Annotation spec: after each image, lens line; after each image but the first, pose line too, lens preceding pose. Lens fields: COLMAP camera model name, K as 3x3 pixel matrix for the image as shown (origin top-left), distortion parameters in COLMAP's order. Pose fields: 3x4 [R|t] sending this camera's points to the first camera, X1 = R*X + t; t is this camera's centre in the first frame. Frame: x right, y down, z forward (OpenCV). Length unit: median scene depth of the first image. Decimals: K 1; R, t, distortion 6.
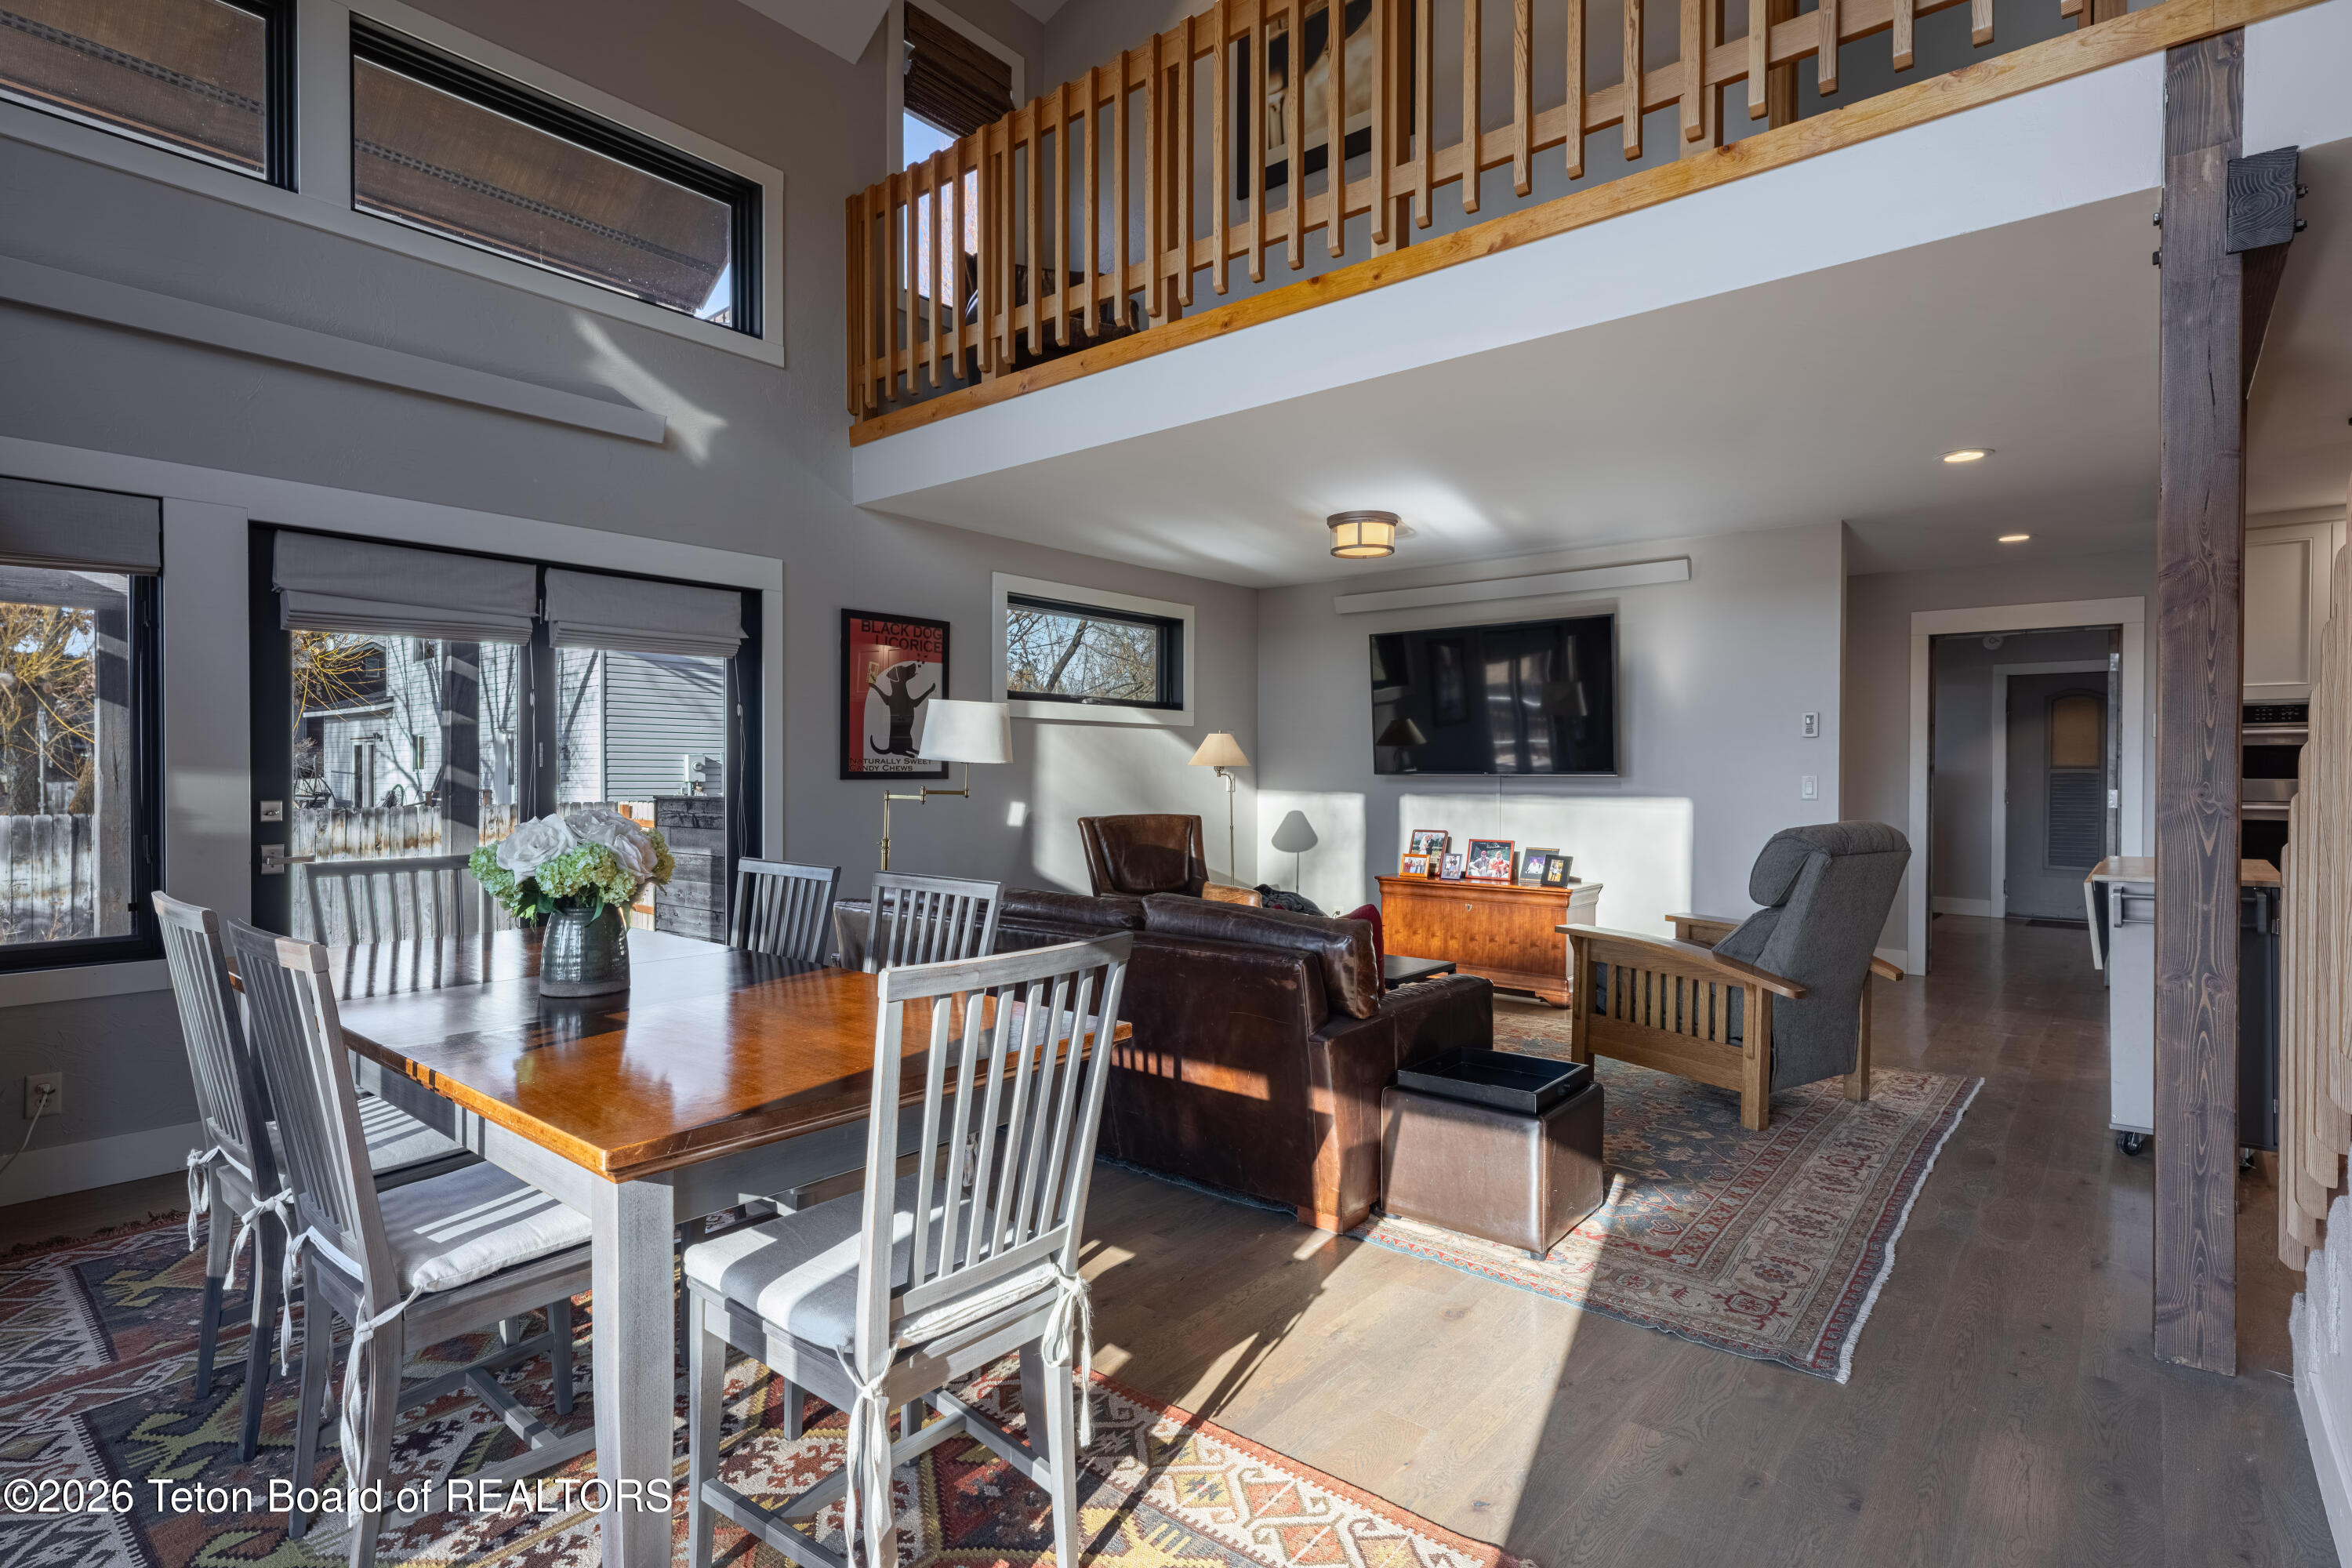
lens RADIAL K [[1174.1, 0, 1176.0], [0, 1174.1, 784.0], [0, 0, 1]] dist [0.000313, -0.000317]
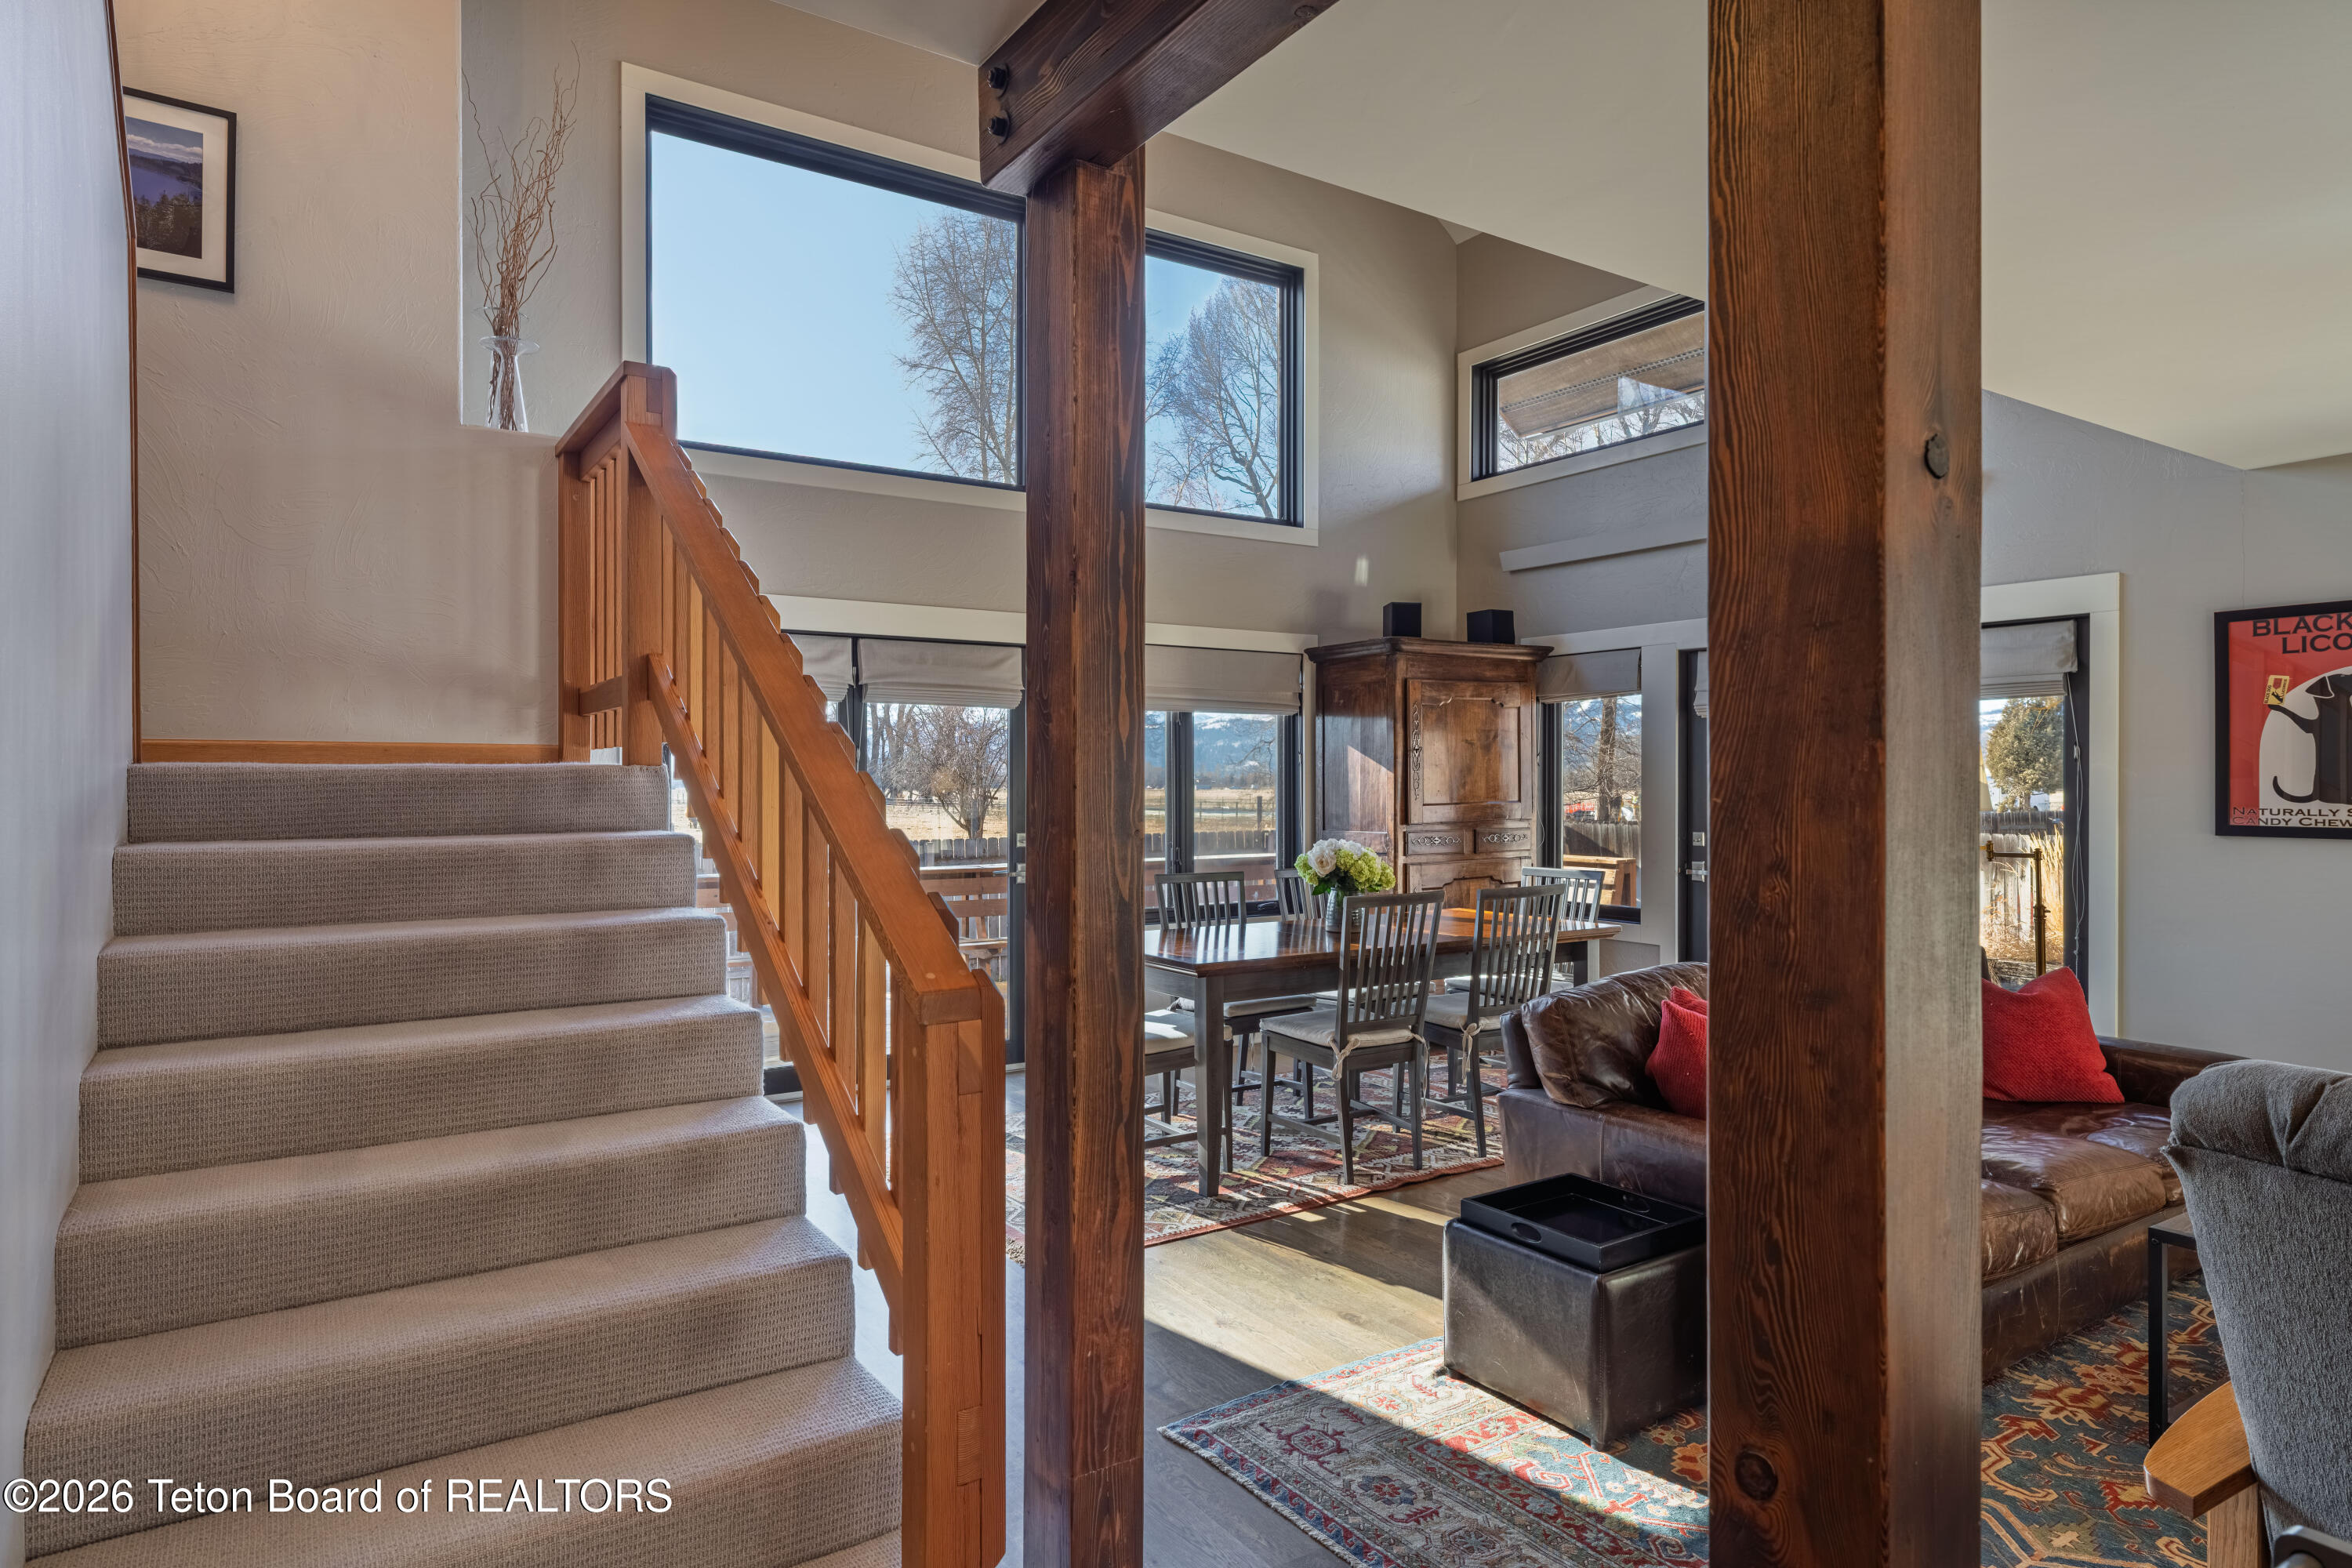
lens RADIAL K [[1321.5, 0, 1165.7], [0, 1321.5, 786.2], [0, 0, 1]] dist [0.006059, 0.000811]
pose [[-0.285248, 0.000966, -0.958453, 0.819255], [-0.013981, 0.999889, 0.005168, -0.033527], [0.958352, 0.014874, -0.285203, 0.644986]]
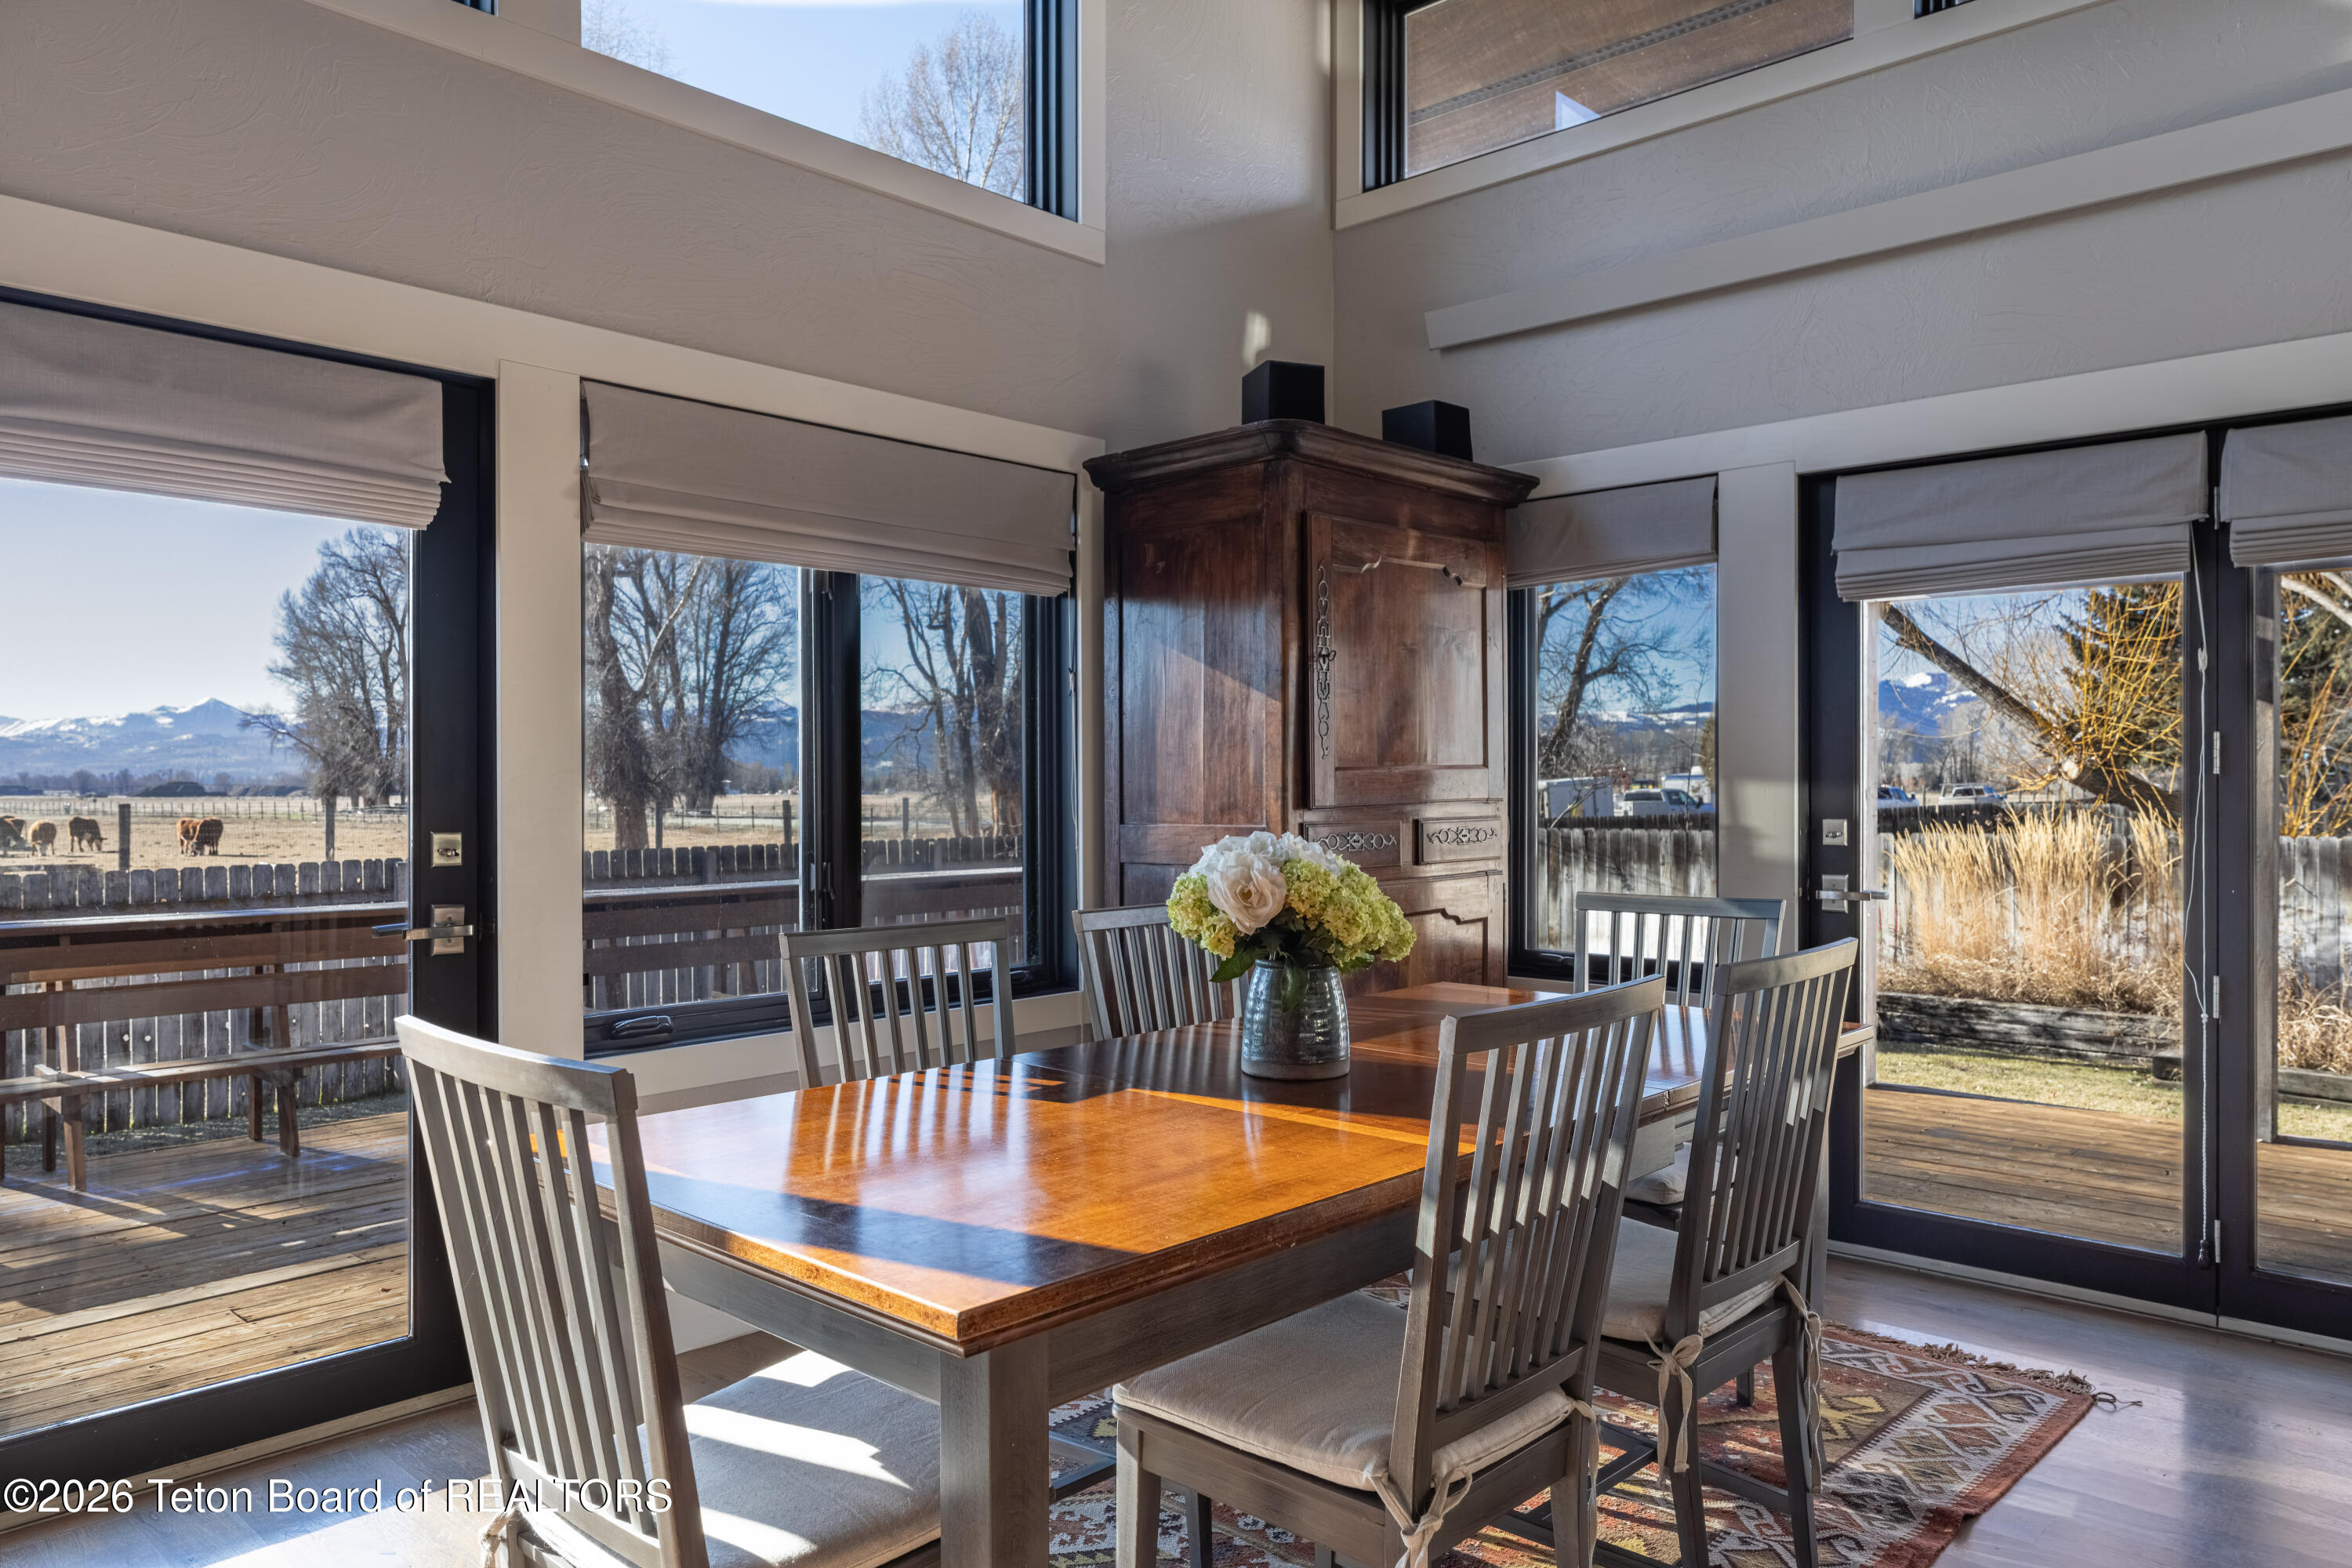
lens RADIAL K [[1580.4, 0, 1138.8], [0, 1580.4, 788.3], [0, 0, 1]] dist [0.000315, 0.000503]
pose [[-0.065414, -0.000954, -0.997858, 0.252990], [-0.011448, 0.999934, -0.000205, -0.000788], [0.997793, 0.011410, -0.065421, 0.467138]]
